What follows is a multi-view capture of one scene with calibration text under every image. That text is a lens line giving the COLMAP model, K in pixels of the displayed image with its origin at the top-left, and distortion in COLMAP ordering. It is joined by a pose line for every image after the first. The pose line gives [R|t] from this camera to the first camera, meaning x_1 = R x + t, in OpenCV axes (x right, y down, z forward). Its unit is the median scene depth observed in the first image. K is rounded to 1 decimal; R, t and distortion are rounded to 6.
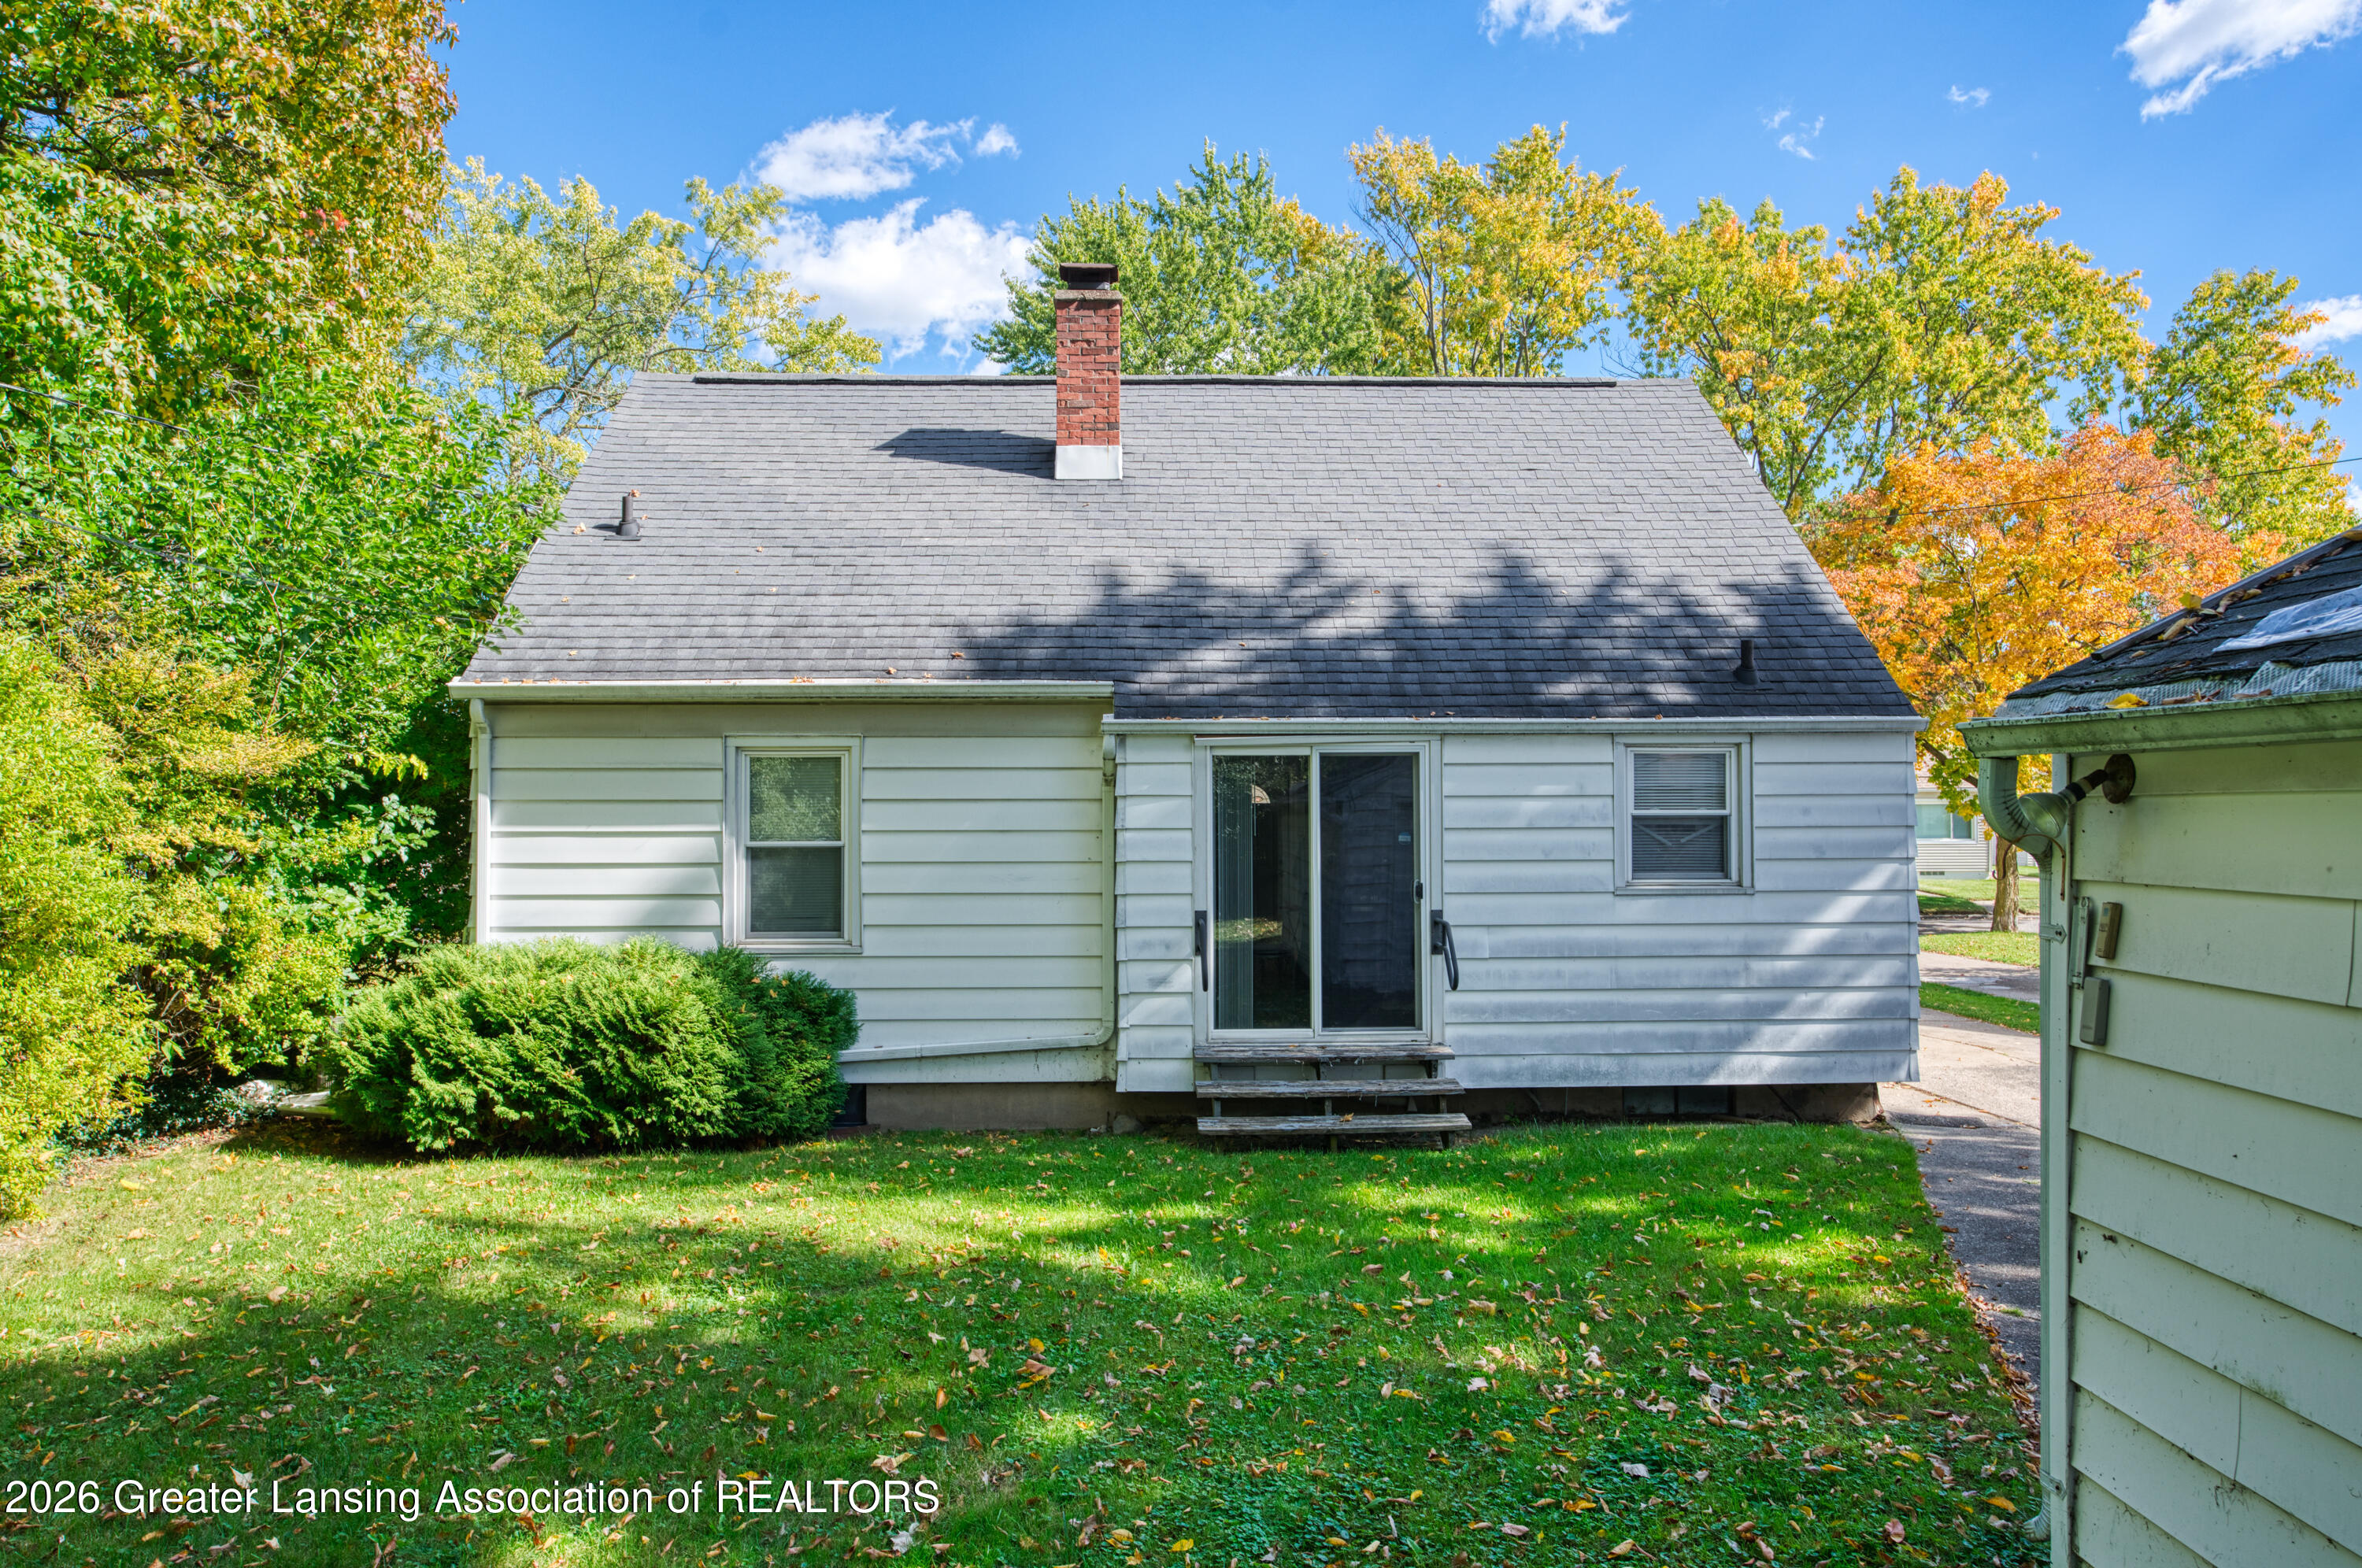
lens RADIAL K [[1529.2, 0, 1181.0], [0, 1529.2, 784.0], [0, 0, 1]] dist [-0.001879, -0.000232]
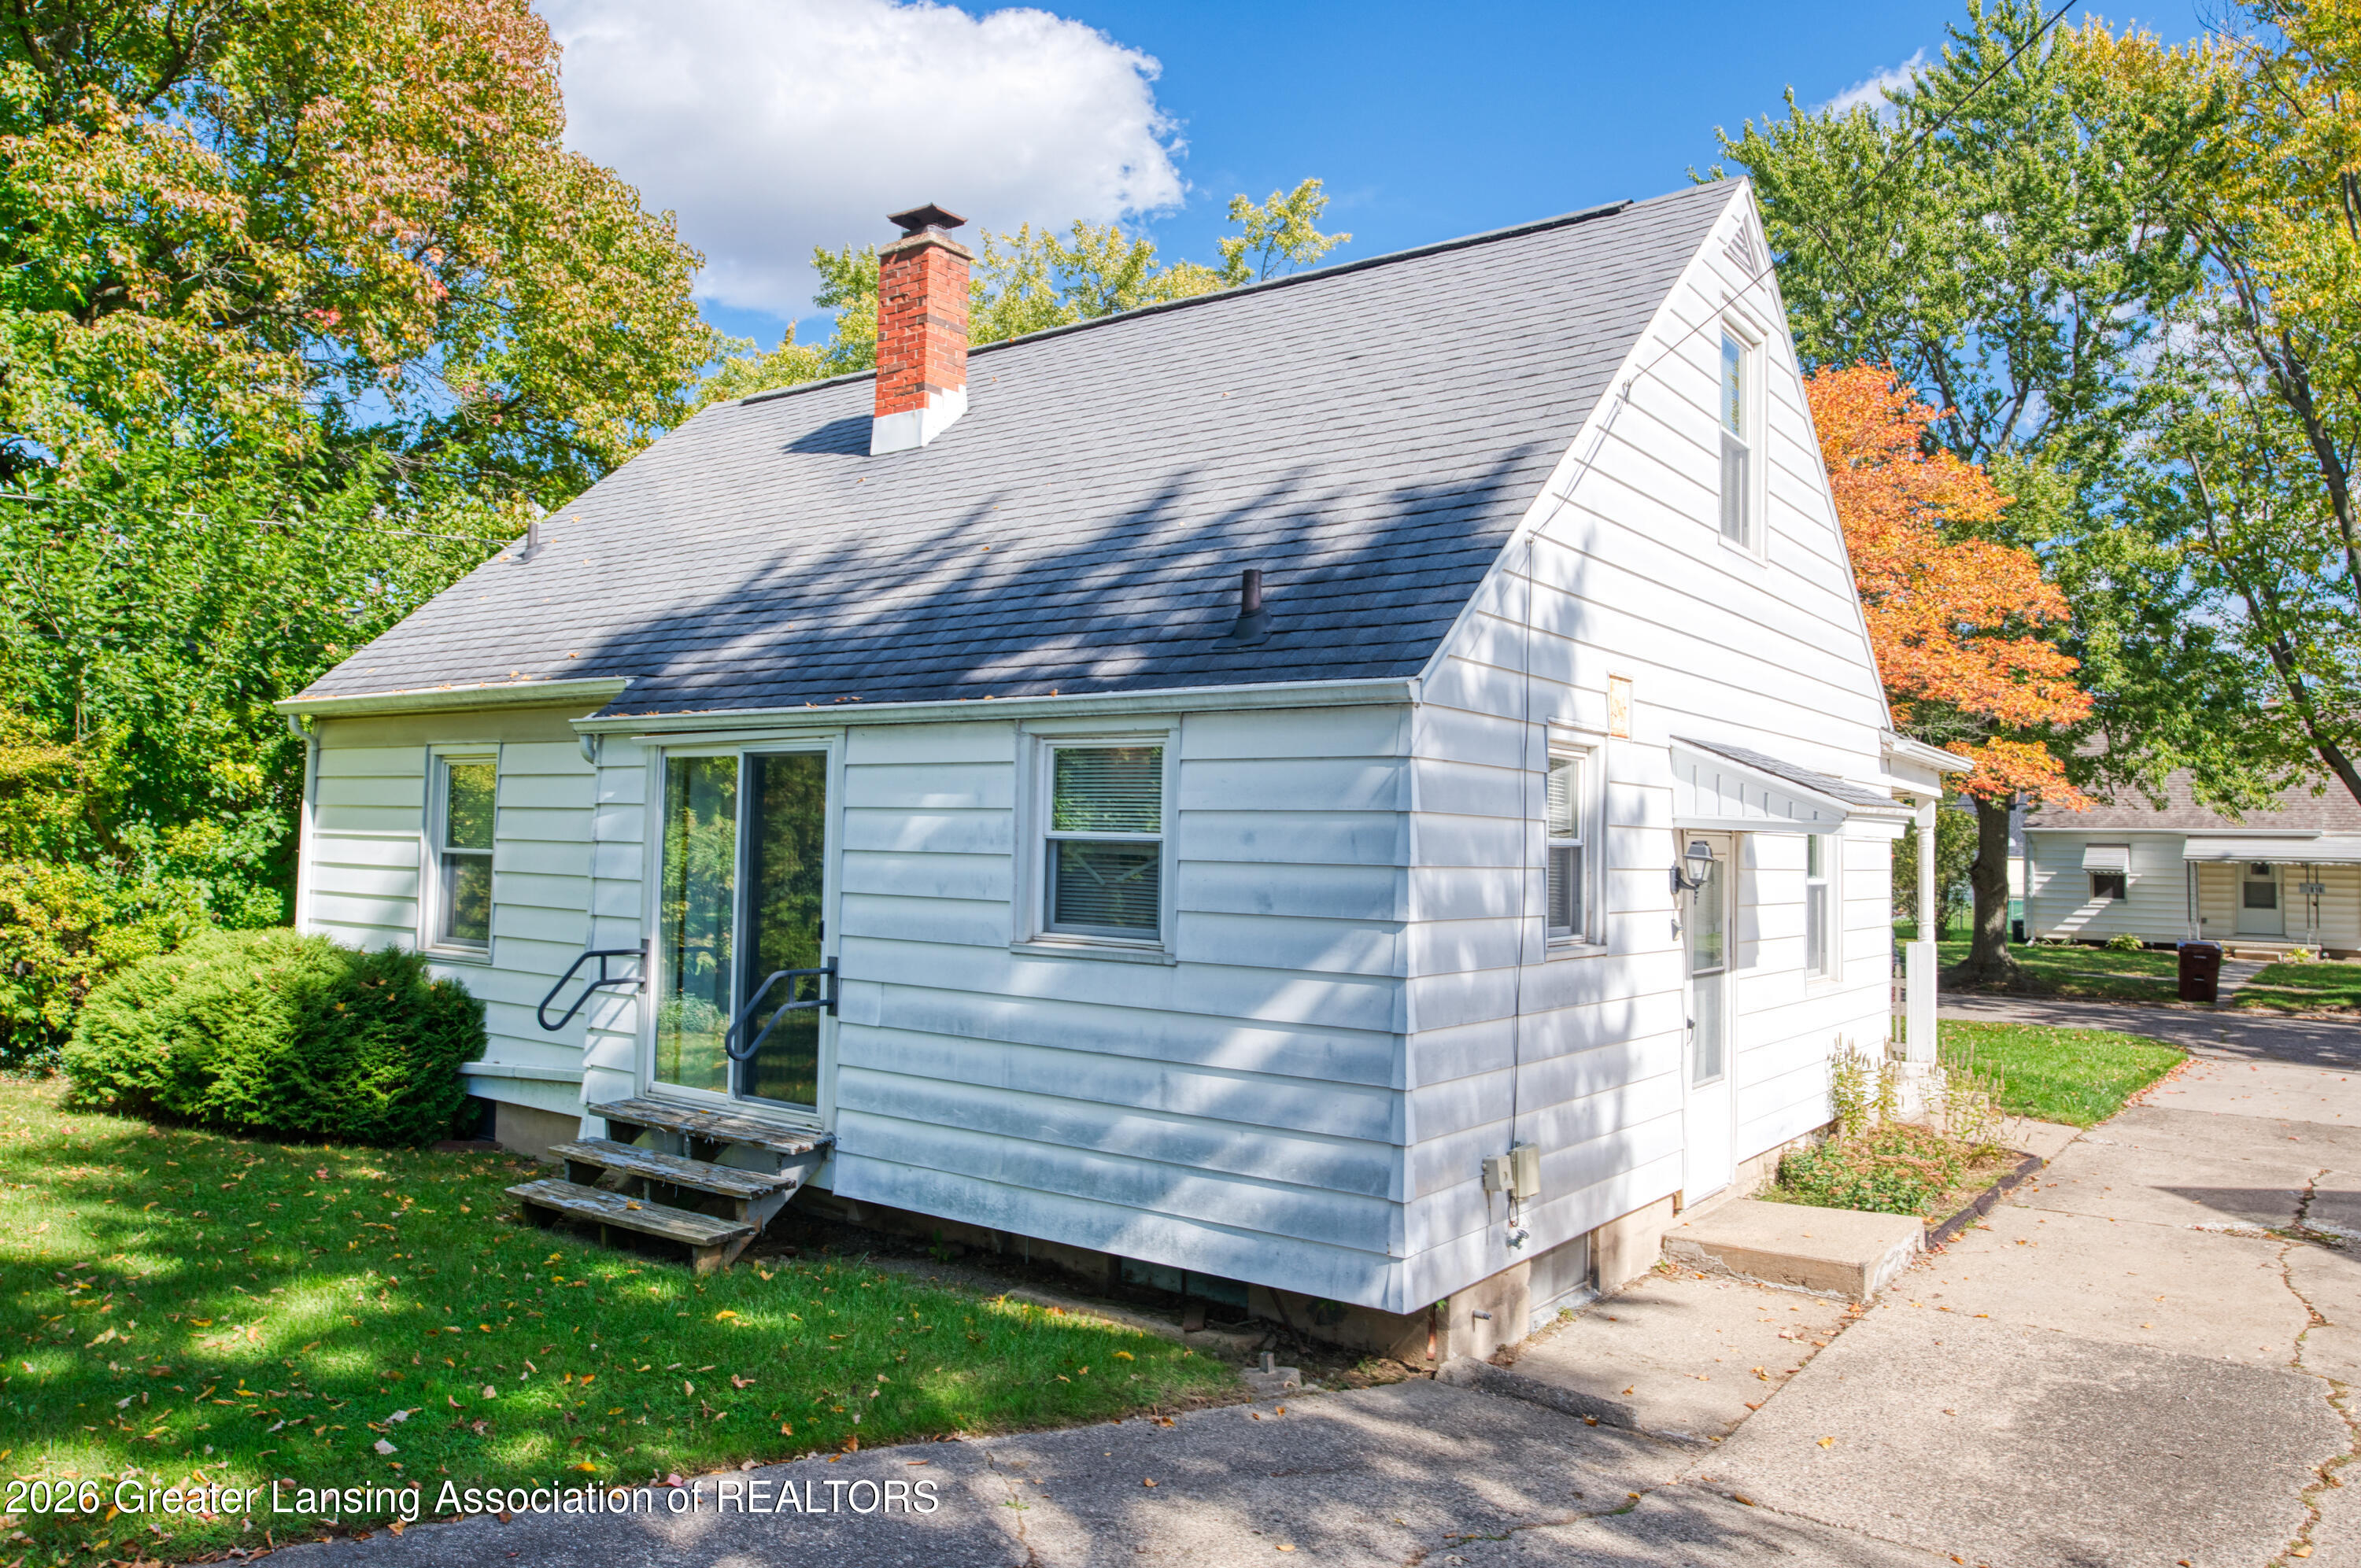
lens RADIAL K [[1619.5, 0, 1180.5], [0, 1619.5, 784.0], [0, 0, 1]] dist [0.001216, 0.000385]
pose [[0.784761, -0.000806, -0.619797, 0.787264], [-0.016822, 0.999603, -0.022599, 0.011435], [0.619570, 0.028161, 0.784436, 0.462785]]
